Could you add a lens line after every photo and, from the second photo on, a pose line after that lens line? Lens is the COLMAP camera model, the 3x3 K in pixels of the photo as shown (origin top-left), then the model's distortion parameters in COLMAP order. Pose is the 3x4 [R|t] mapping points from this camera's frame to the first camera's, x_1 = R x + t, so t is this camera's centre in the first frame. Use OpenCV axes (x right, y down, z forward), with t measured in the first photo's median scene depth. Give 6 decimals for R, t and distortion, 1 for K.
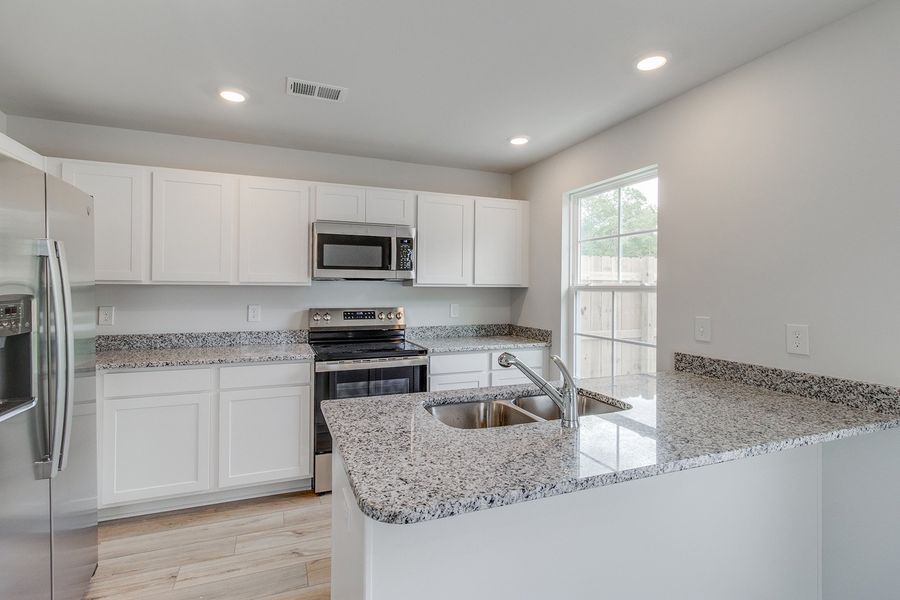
lens RADIAL K [[419.2, 0, 446.8], [0, 419.2, 292.8], [0, 0, 1]] dist [0.004810, -0.000752]
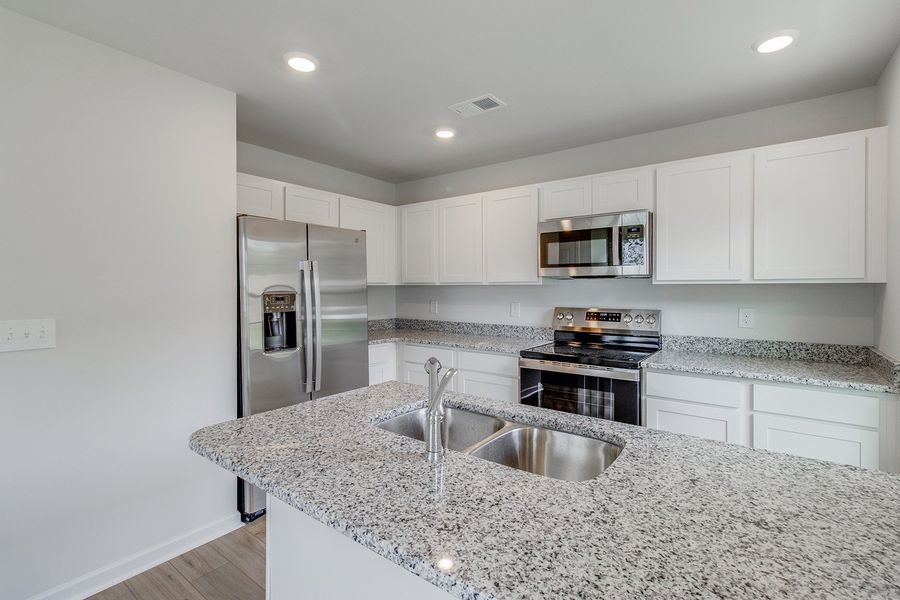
lens RADIAL K [[419.2, 0, 450.3], [0, 419.2, 294.3], [0, 0, 1]] dist [0.004810, -0.000752]
pose [[0.530267, 0.006885, -0.847803, 0.422458], [-0.003880, 0.999976, 0.005693, 0.001517], [0.847822, 0.000271, 0.530281, 0.260436]]
